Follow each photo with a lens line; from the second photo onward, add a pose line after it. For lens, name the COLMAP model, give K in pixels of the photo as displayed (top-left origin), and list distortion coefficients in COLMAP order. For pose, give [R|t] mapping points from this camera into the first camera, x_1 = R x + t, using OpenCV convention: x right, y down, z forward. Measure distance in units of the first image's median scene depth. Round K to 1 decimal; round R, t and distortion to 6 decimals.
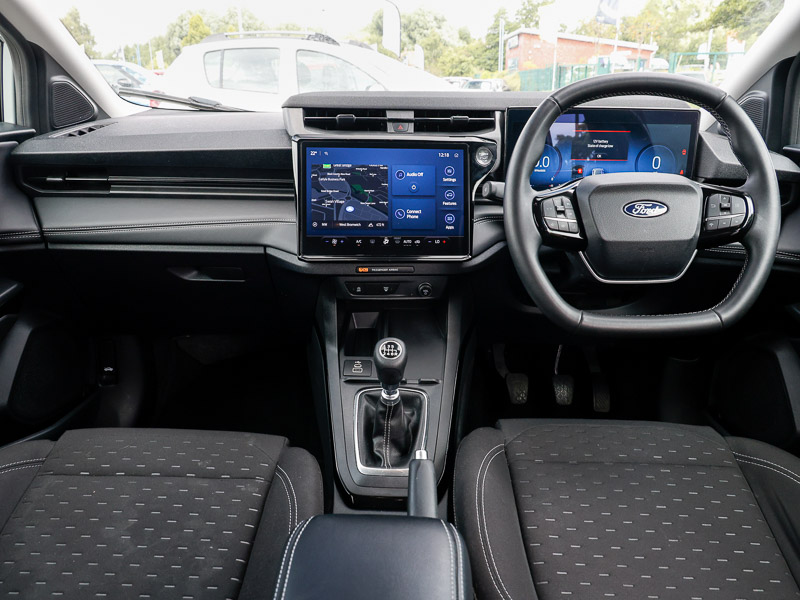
lens RADIAL K [[617.0, 0, 400.0], [0, 617.0, 300.0], [0, 0, 1]] dist [0.000239, -0.000628]
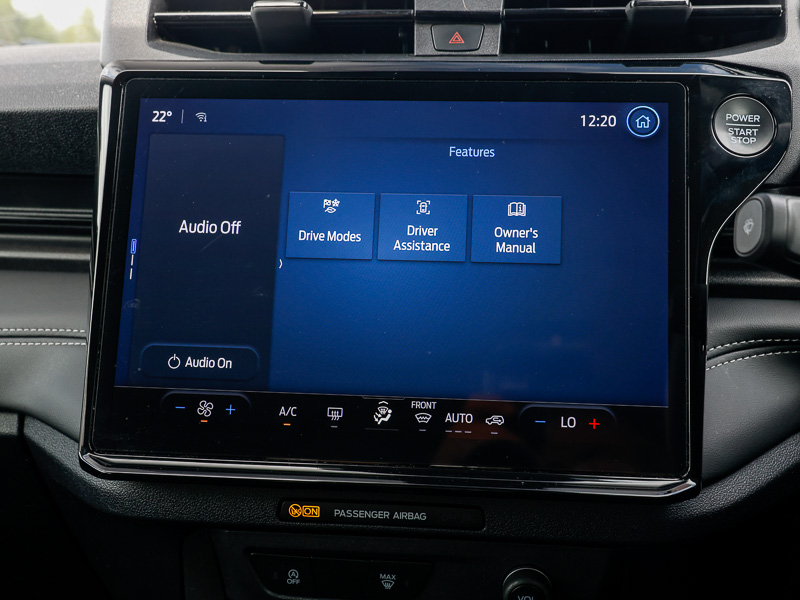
lens RADIAL K [[1095.2, 0, 400.0], [0, 1095.2, 300.0], [0, 0, 1]] dist [0.036781, -0.036963]
pose [[0.983096, 0.019354, -0.182068, 0.074322], [-0.051077, 0.983911, -0.171205, -0.060429], [0.175825, 0.177610, 0.968267, 0.500138]]
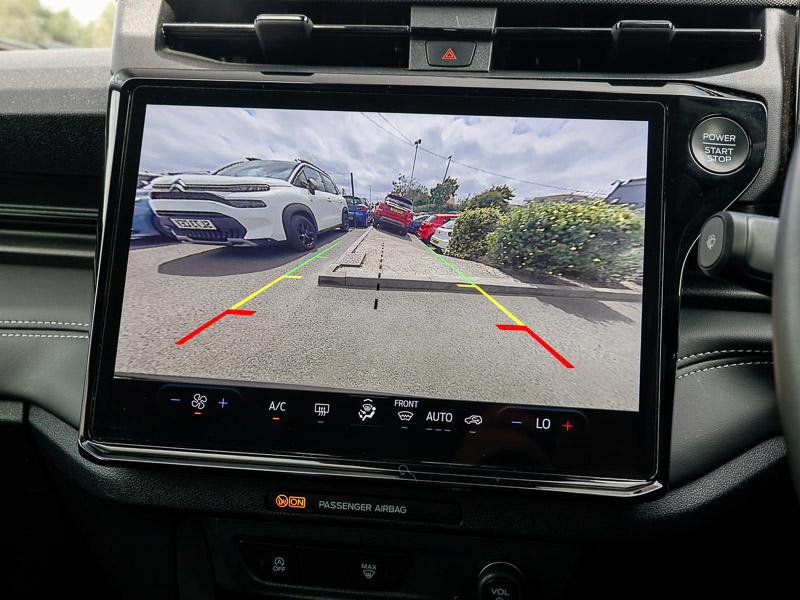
lens RADIAL K [[1095.2, 0, 400.0], [0, 1095.2, 300.0], [0, 0, 1]] dist [0.036781, -0.036963]
pose [[0.979454, 0.044195, -0.196763, 0.092801], [-0.079064, 0.981733, -0.173059, -0.057113], [0.185521, 0.185060, 0.965057, 0.478581]]
